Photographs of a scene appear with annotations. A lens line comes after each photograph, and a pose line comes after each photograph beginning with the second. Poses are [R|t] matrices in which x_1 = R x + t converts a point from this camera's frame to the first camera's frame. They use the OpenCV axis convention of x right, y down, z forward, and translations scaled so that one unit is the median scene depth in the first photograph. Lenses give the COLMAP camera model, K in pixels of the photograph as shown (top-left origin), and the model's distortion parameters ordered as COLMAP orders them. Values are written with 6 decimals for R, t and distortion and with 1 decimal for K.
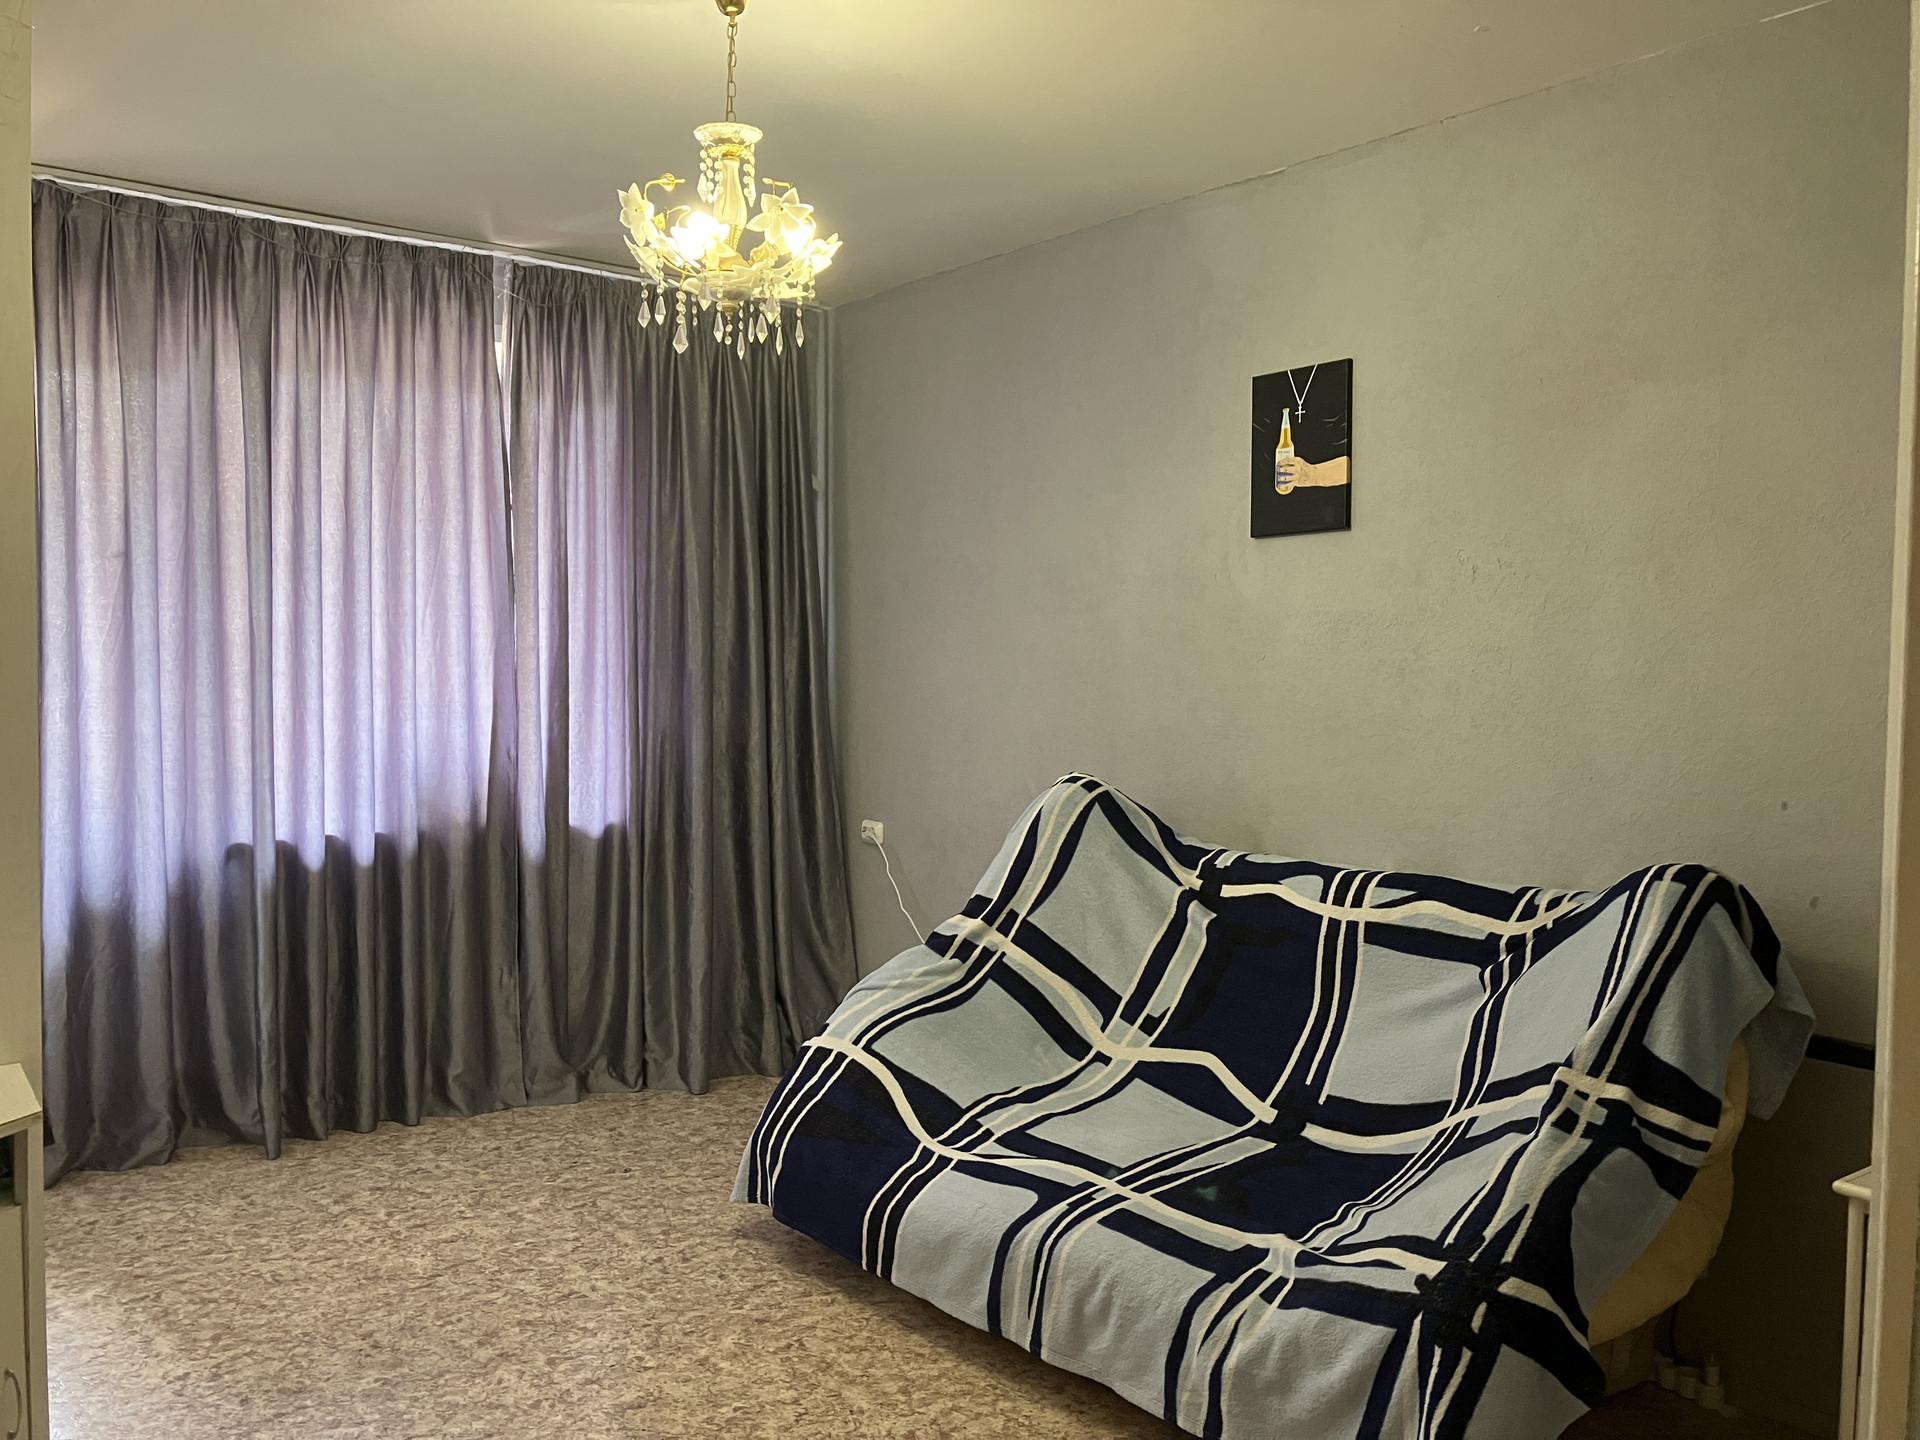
lens RADIAL K [[1592.8, 0, 965.4], [0, 1592.8, 727.1], [0, 0, 1]] dist [0.009104, 0.016579]
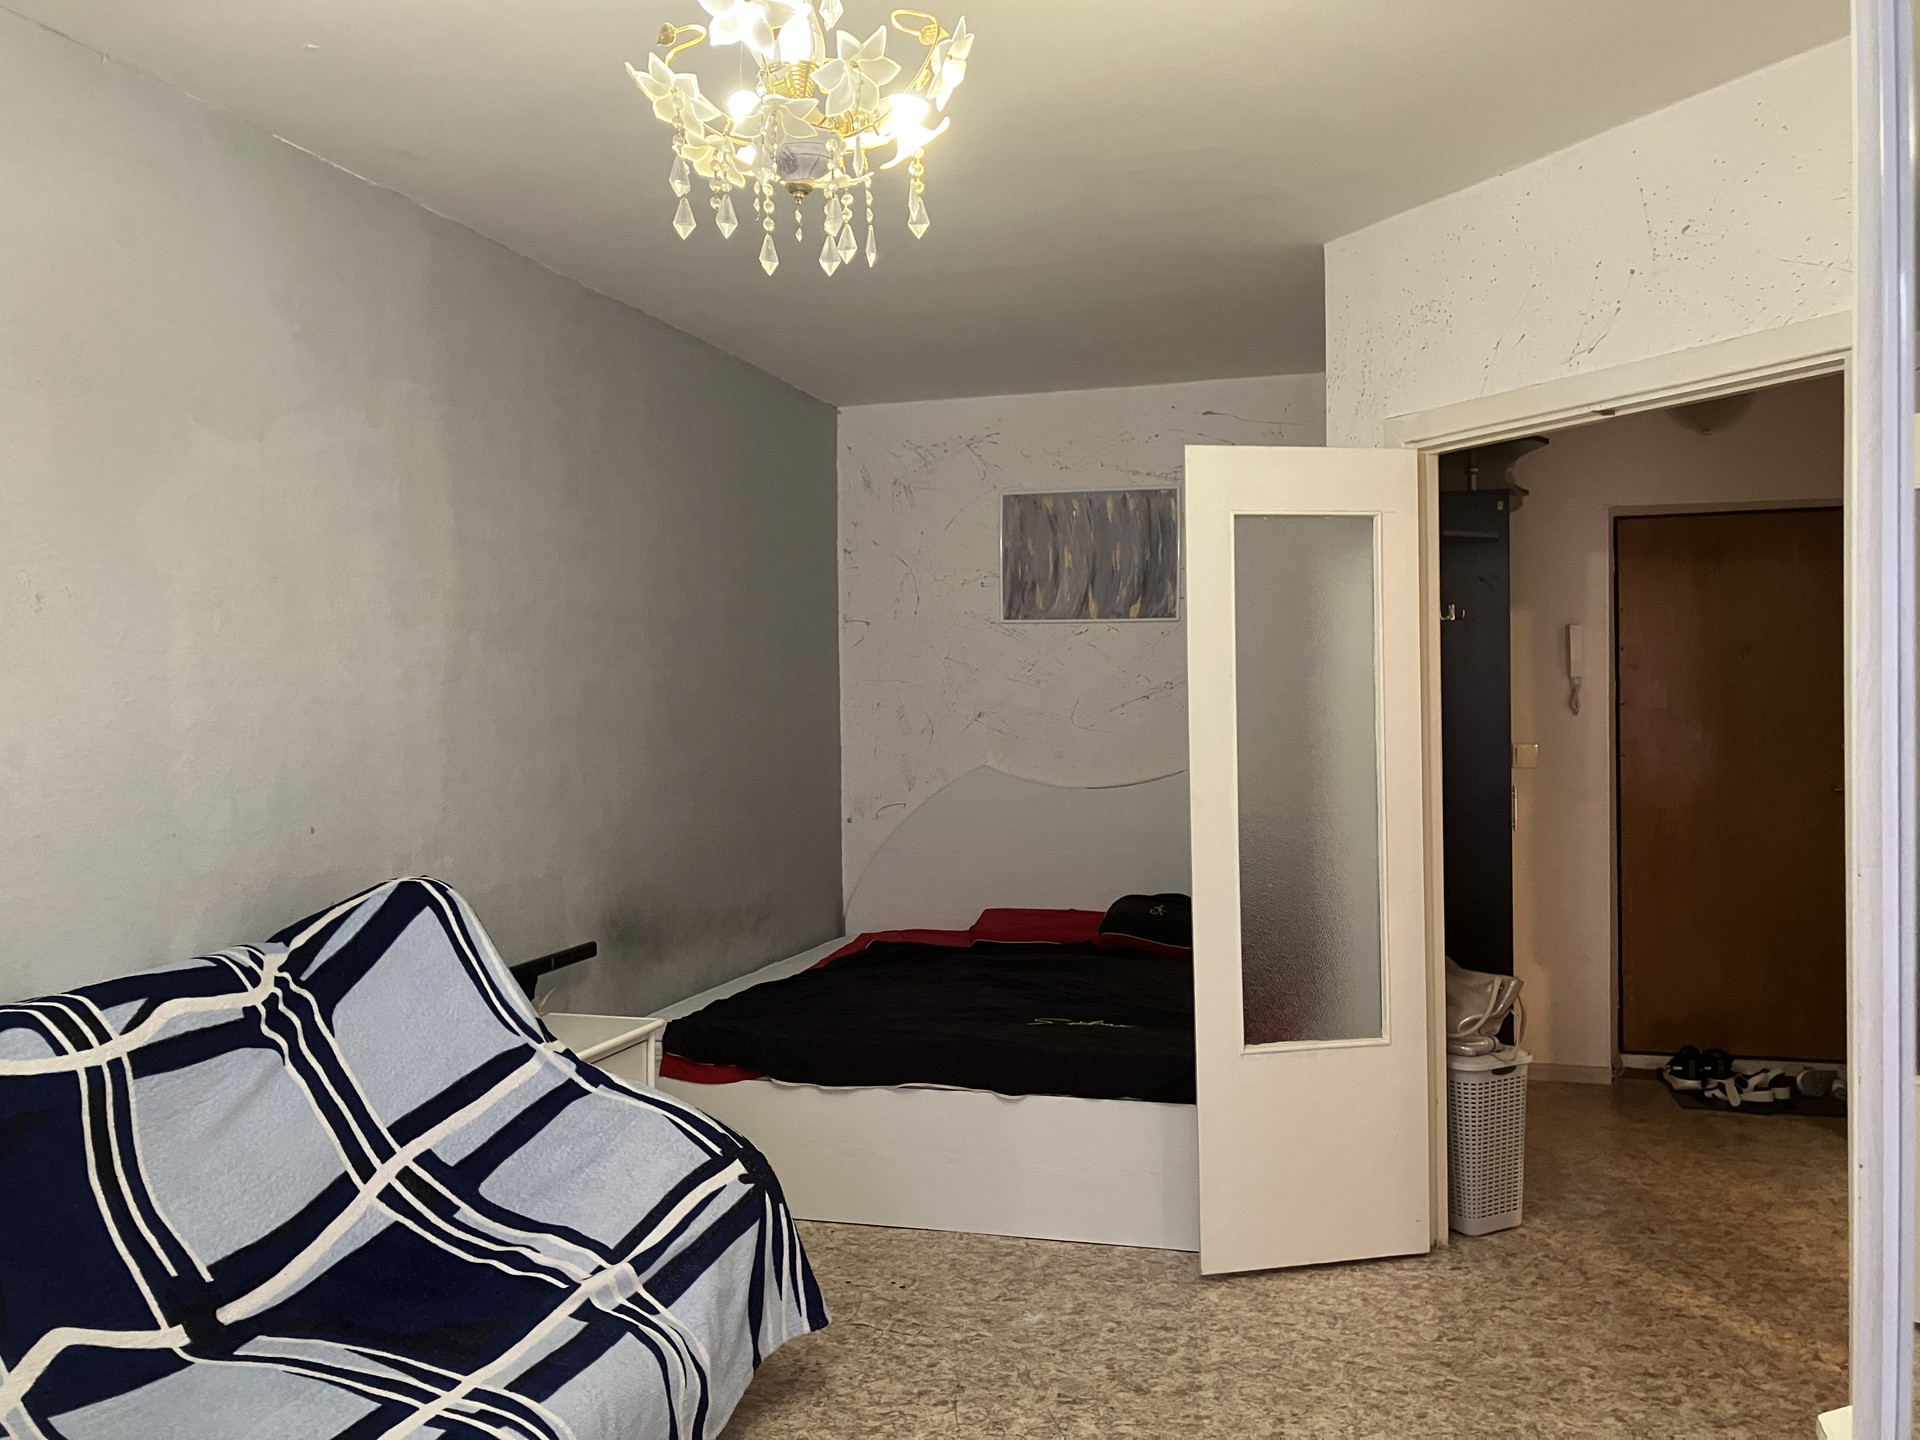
lens RADIAL K [[1592.8, 0, 964.5], [0, 1592.8, 720.0], [0, 0, 1]] dist [0.009104, 0.016579]
pose [[-0.584363, -0.017290, 0.811308, -0.642491], [0.042418, 0.997755, 0.051816, -0.064470], [-0.810383, 0.064694, -0.582318, 1.172825]]
